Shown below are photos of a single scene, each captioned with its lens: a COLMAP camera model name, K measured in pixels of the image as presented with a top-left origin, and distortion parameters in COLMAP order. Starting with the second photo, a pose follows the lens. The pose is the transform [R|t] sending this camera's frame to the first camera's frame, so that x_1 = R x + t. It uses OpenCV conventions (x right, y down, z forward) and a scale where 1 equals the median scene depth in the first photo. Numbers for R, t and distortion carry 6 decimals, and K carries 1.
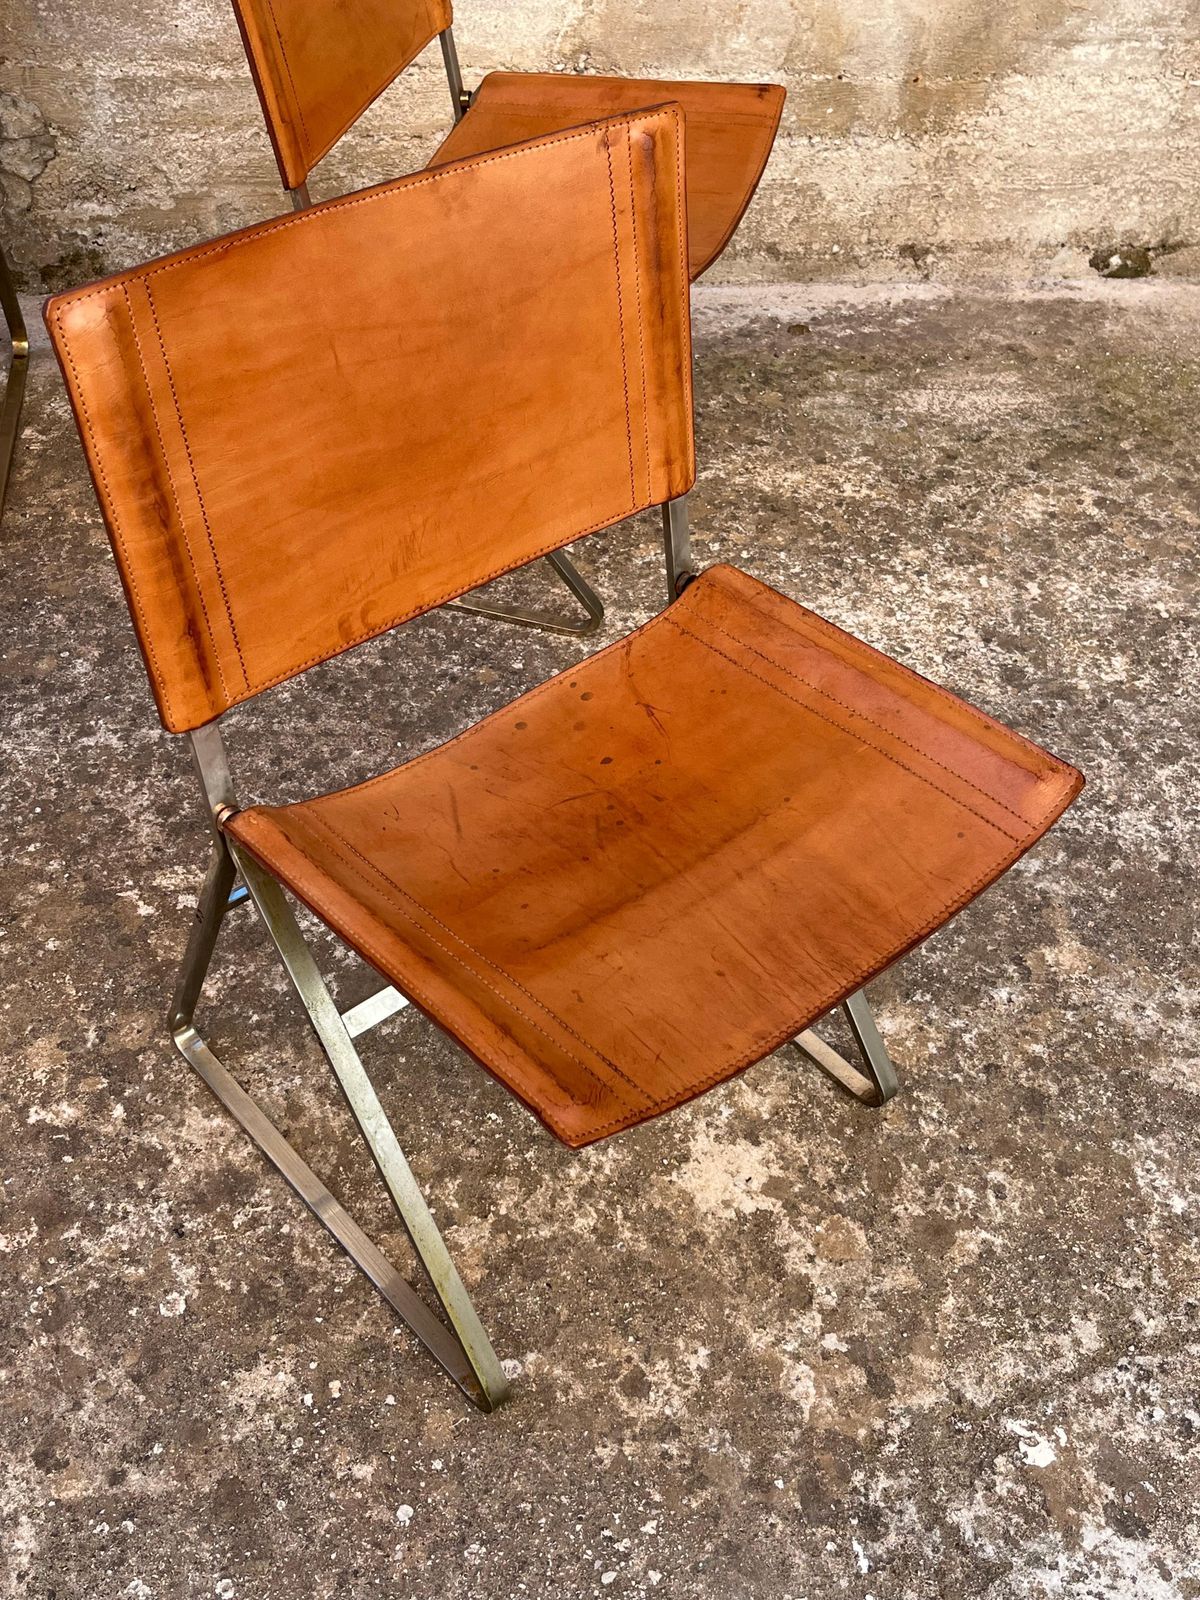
lens RADIAL K [[1671.5, 0, 597.0], [0, 1671.5, 809.2], [0, 0, 1]] dist [0.025067, 0.000000]
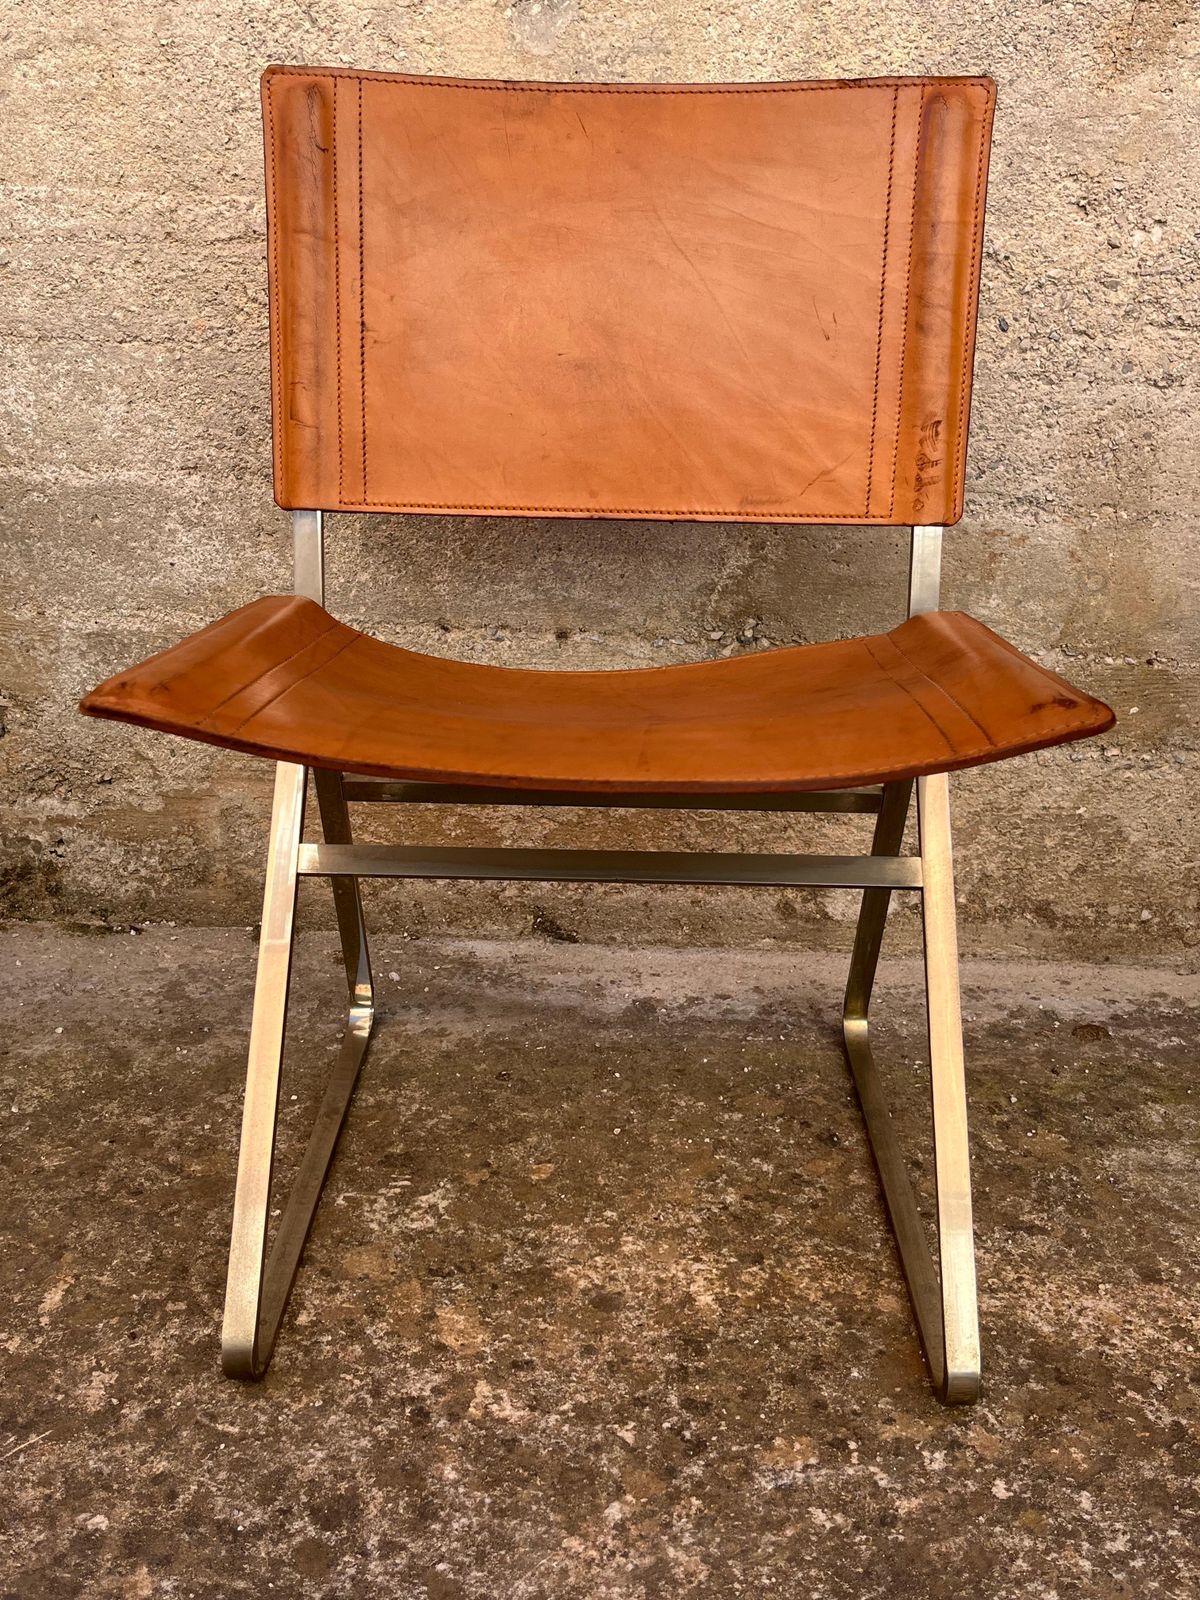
lens RADIAL K [[1479.6, 0, 599.5], [0, 1479.6, 811.8], [0, 0, 1]] dist [0.016580, 0.000000]
pose [[0.981930, 0.034219, -0.186124, 0.048976], [-0.106870, 0.911947, -0.396146, -0.146649], [0.156180, 0.408879, 0.899125, 0.527399]]
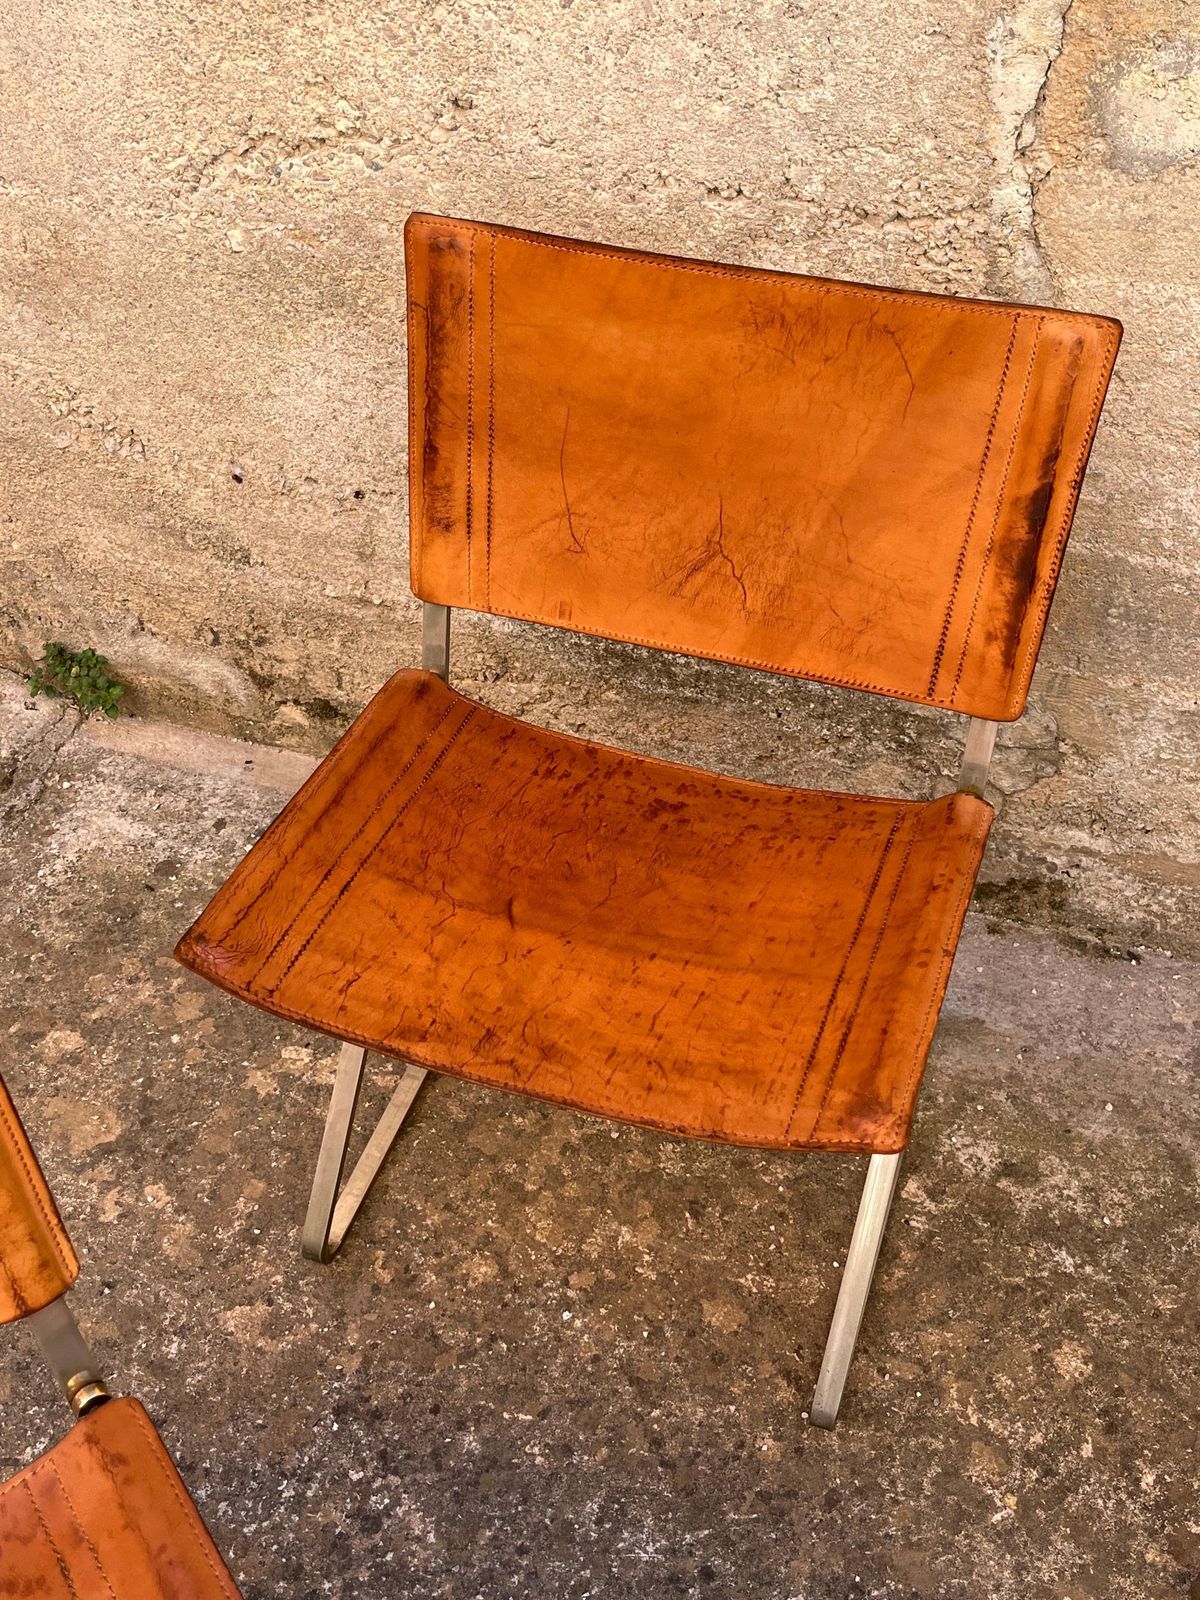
lens RADIAL K [[1671.5, 0, 608.7], [0, 1671.5, 817.5], [0, 0, 1]] dist [0.025067, 0.000000]
pose [[0.889891, 0.265638, -0.370851, -0.243048], [-0.283915, 0.958834, 0.005527, -0.349468], [0.357053, 0.100371, 0.928676, 0.313156]]
